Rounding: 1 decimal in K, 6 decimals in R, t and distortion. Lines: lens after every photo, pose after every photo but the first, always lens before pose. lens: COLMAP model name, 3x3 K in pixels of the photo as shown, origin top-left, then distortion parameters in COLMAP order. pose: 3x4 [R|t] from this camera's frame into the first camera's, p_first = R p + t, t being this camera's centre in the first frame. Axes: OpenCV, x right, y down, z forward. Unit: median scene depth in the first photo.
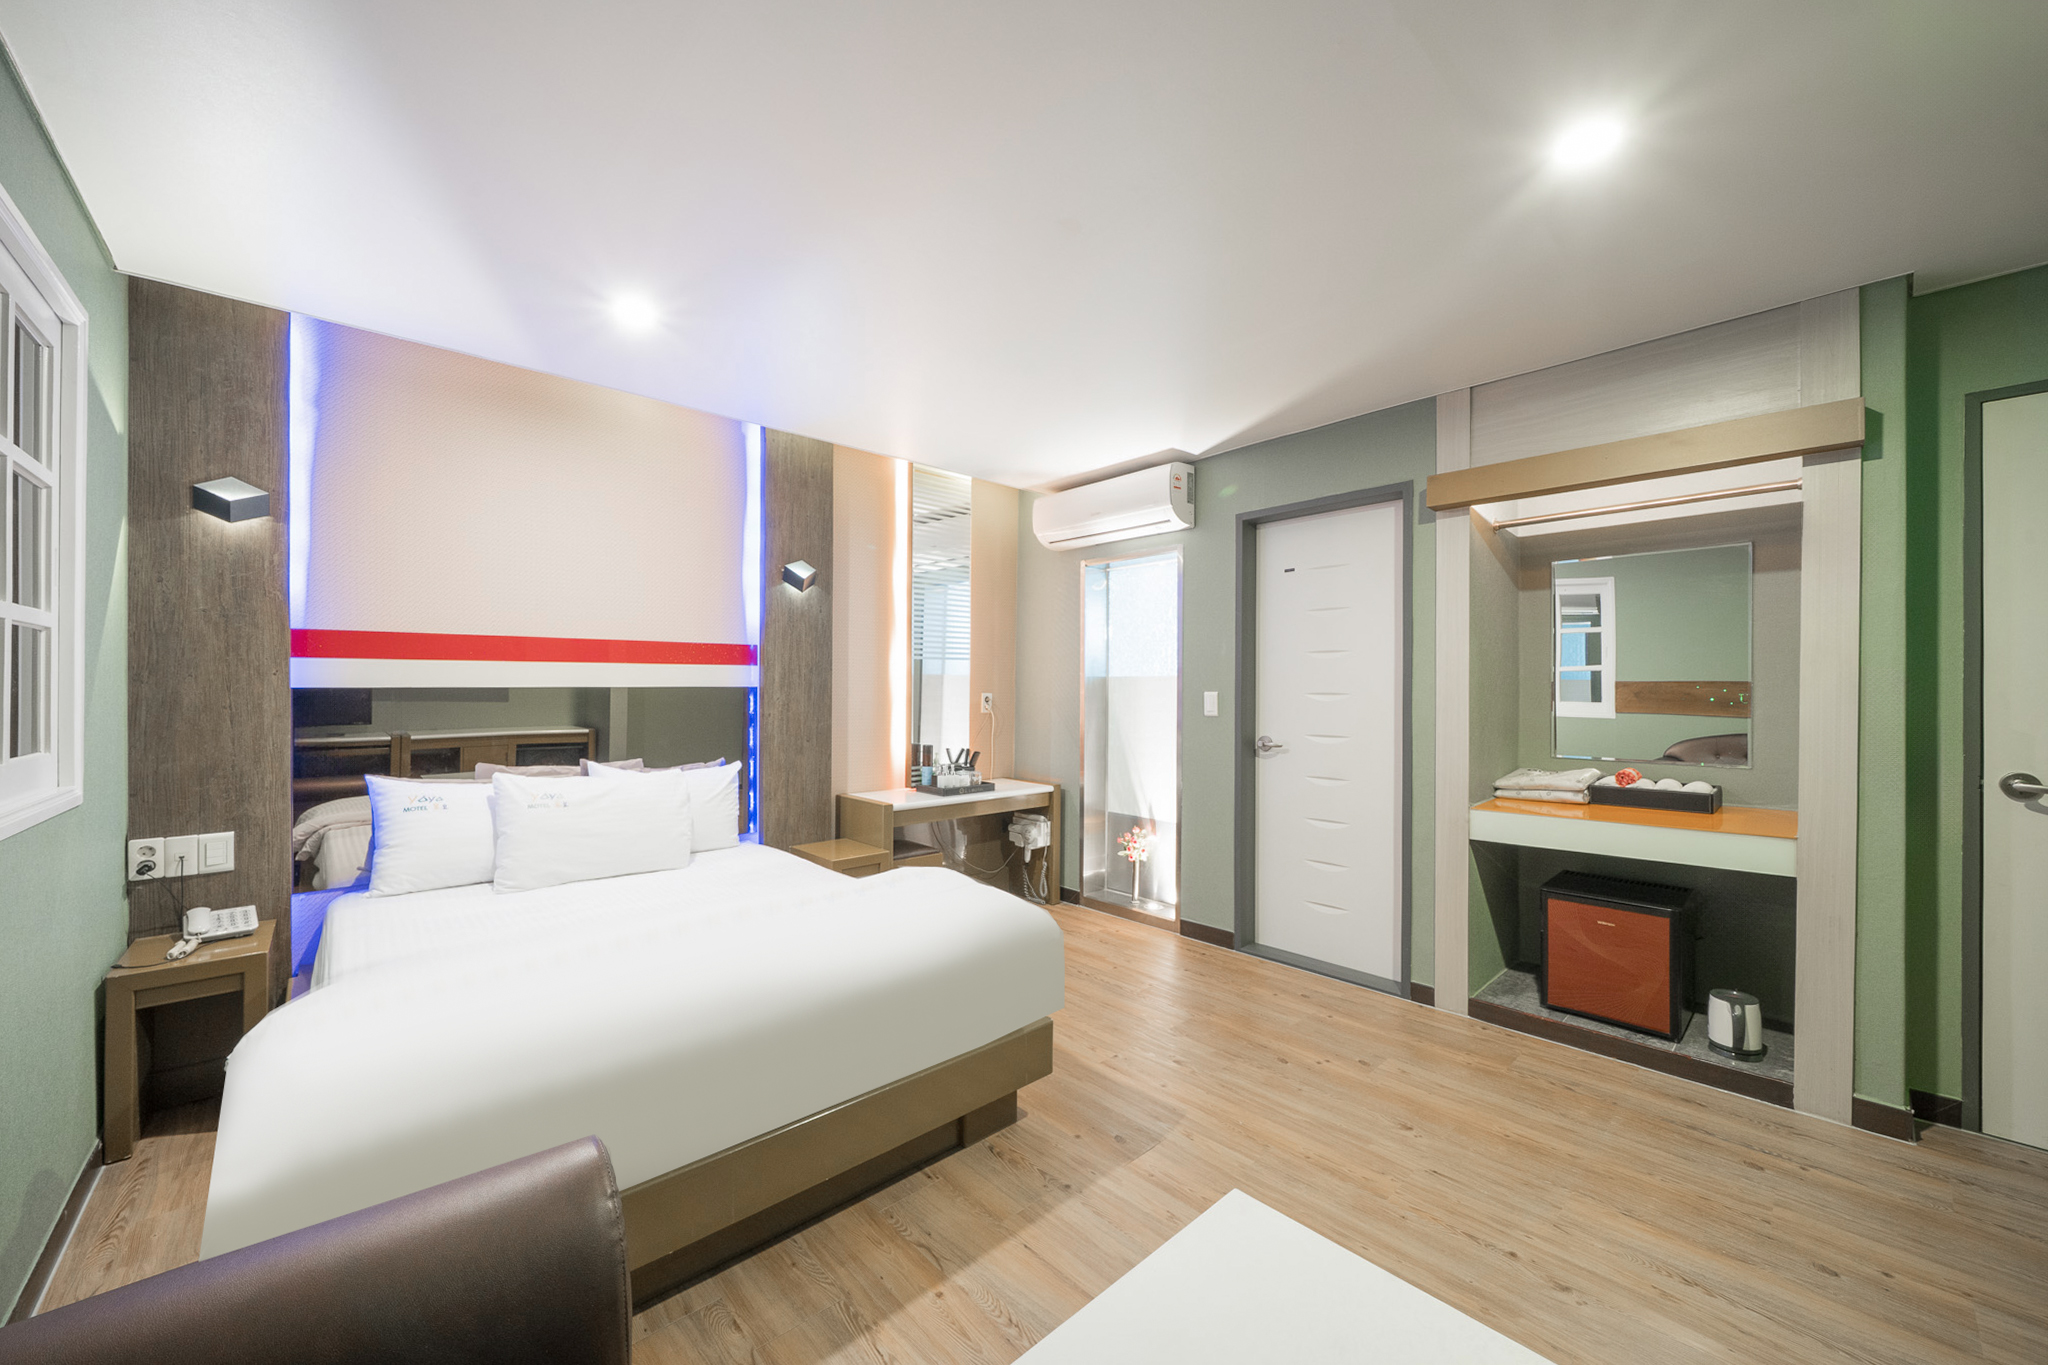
lens RADIAL K [[765.3, 0, 1011.3], [0, 765.3, 691.4], [0, 0, 1]] dist [-0.014458, -0.000240]
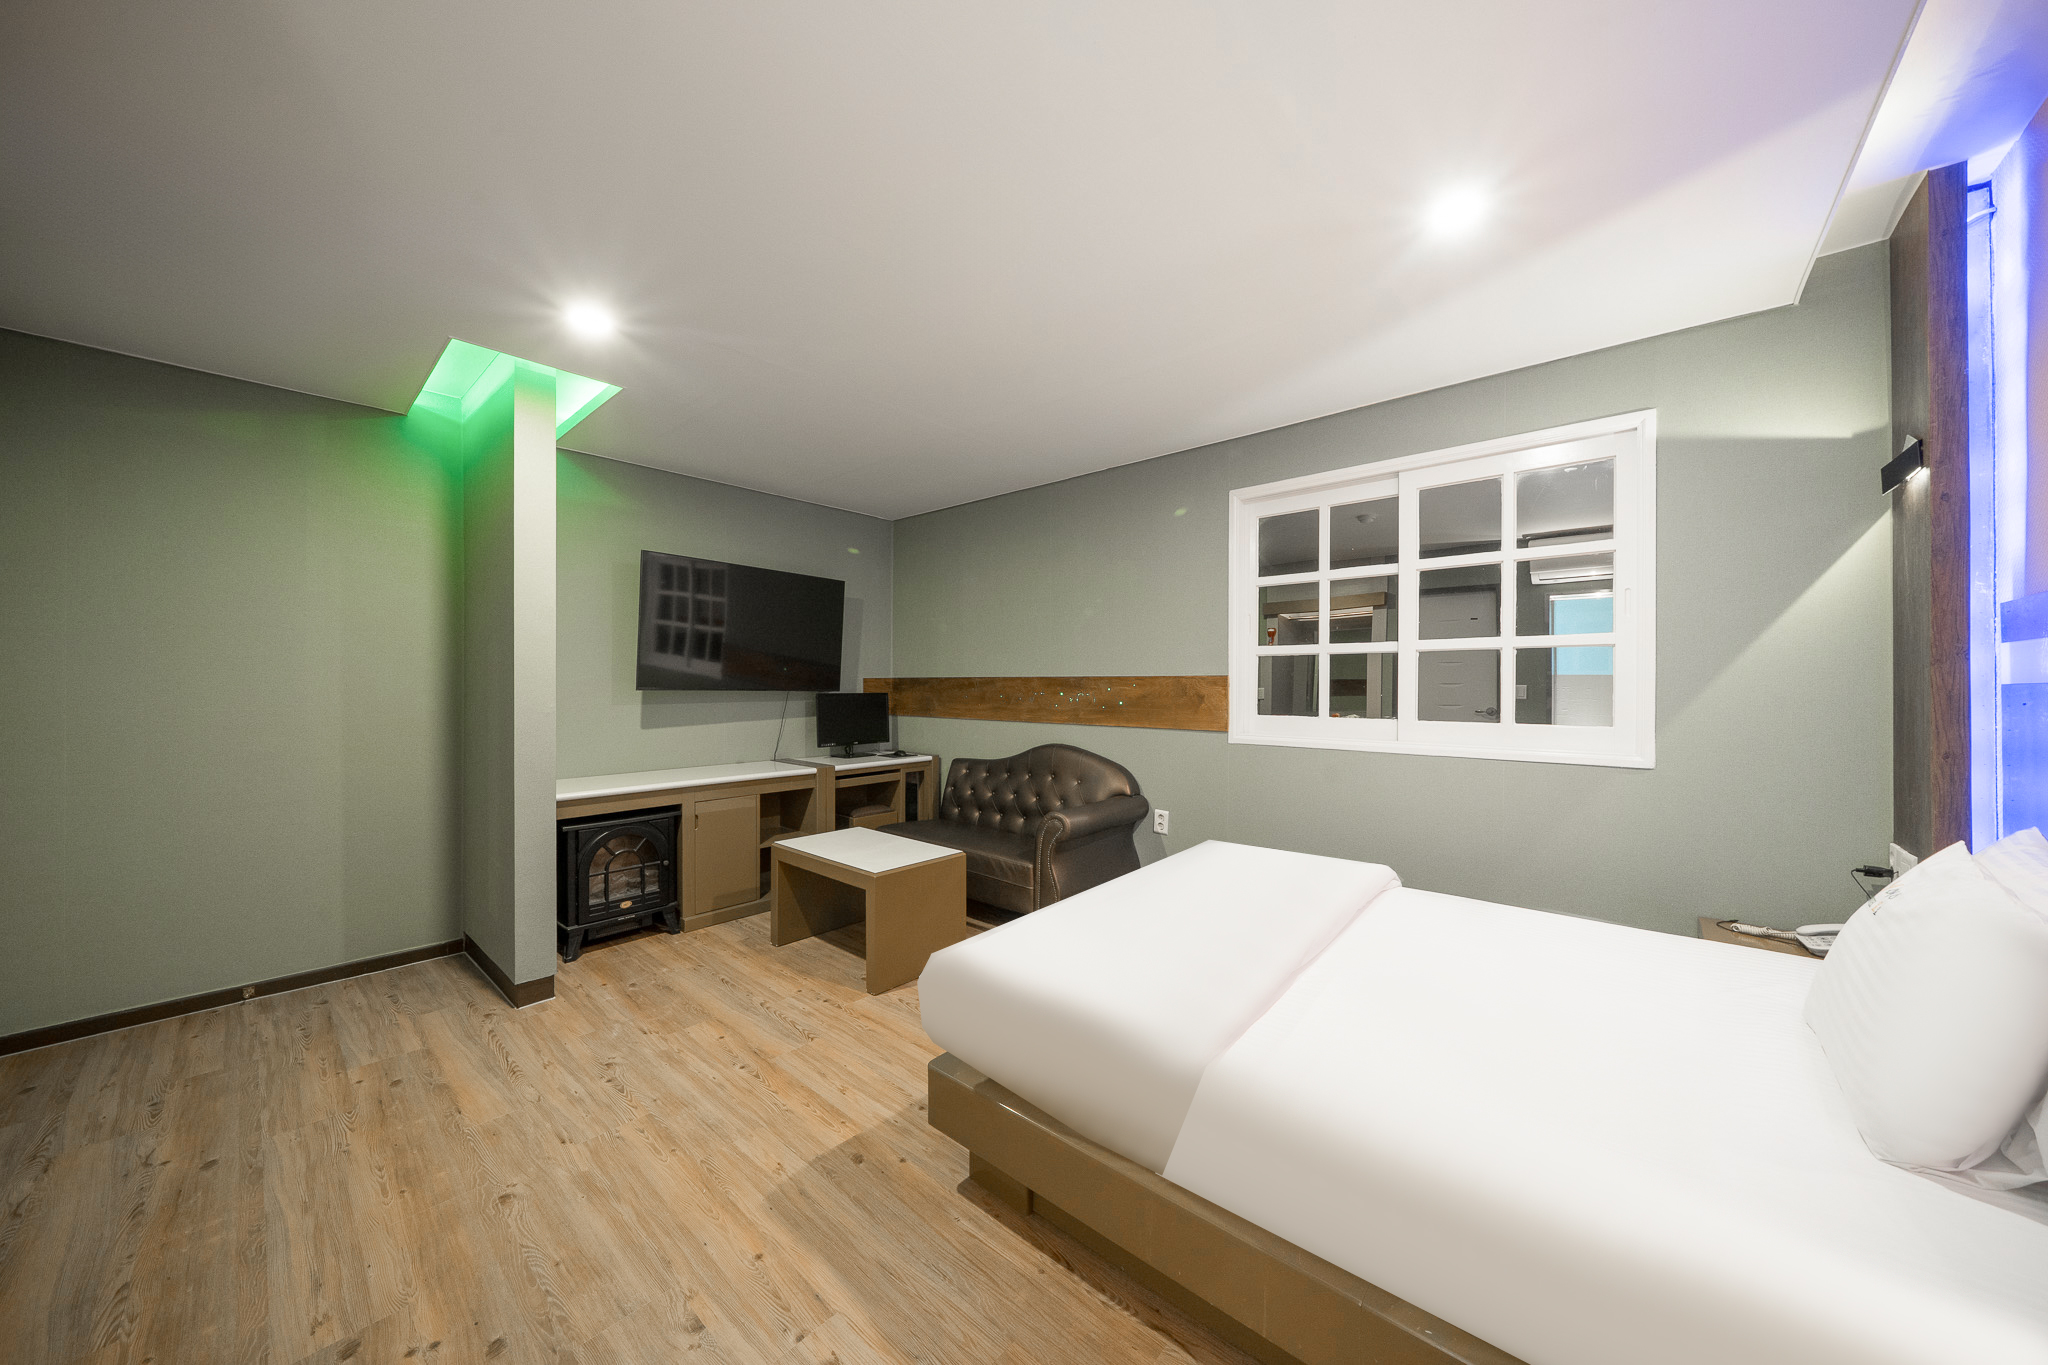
lens RADIAL K [[692.1, 0, 1011.5], [0, 692.1, 683.5], [0, 0, 1]] dist [-0.001827, -0.000152]
pose [[-0.994225, -0.006048, -0.107141, 0.040392], [-0.005831, 0.999980, -0.002339, 0.002216], [0.107153, -0.001701, -0.994241, 1.545323]]
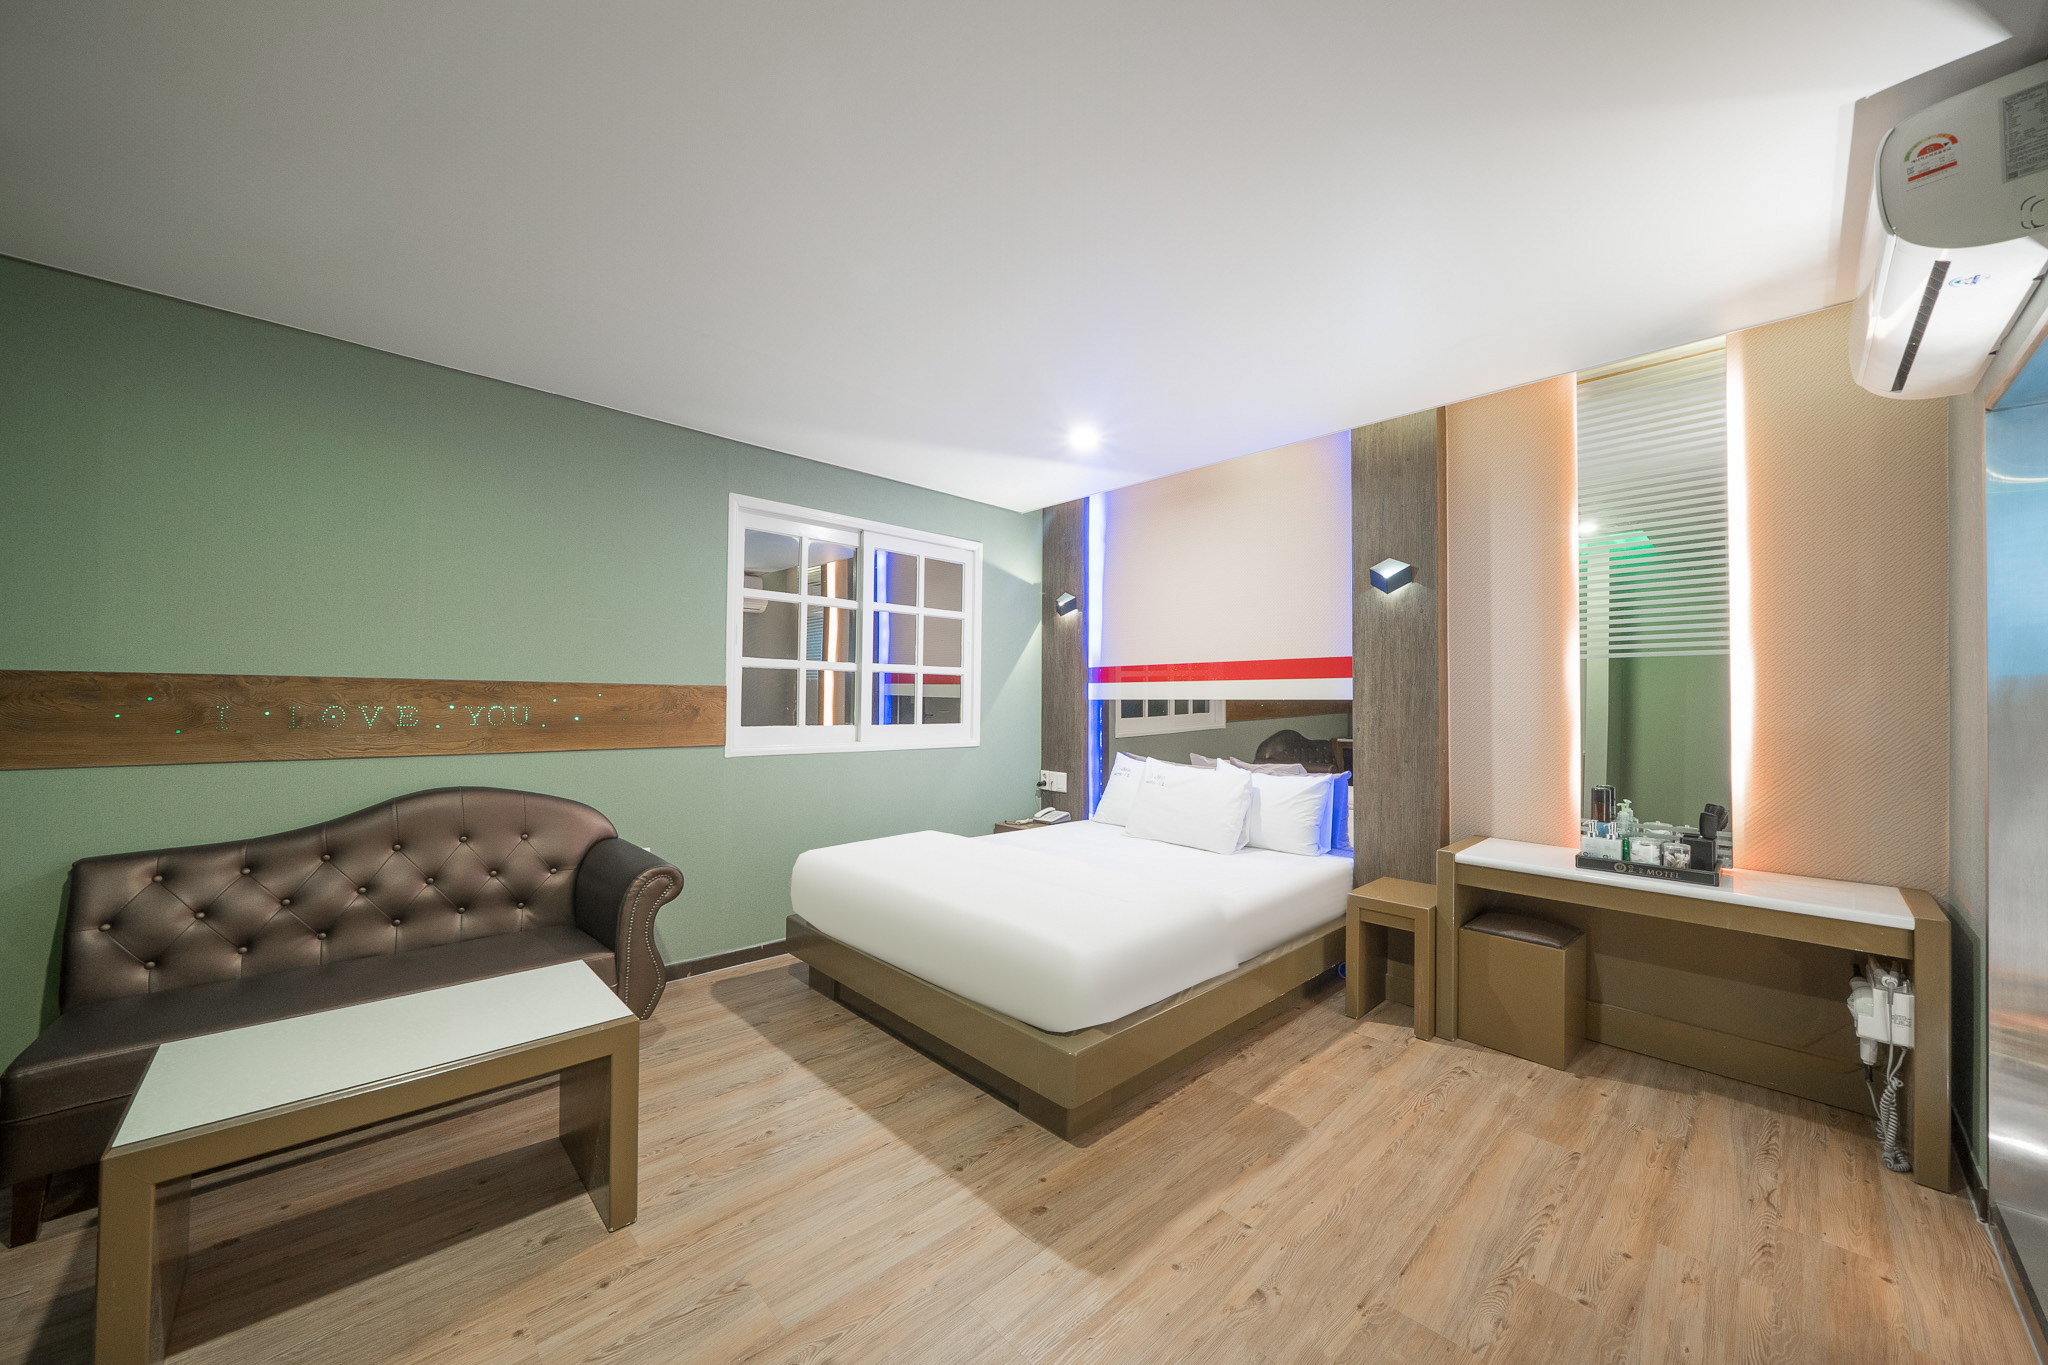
lens RADIAL K [[736.0, 0, 1019.5], [0, 736.0, 687.9], [0, 0, 1]] dist [-0.001692, -0.000179]
pose [[0.021066, -0.019457, -0.999589, 0.824692], [-0.012502, 0.999727, -0.019724, 0.004136], [0.999700, 0.012913, 0.020817, 0.786868]]
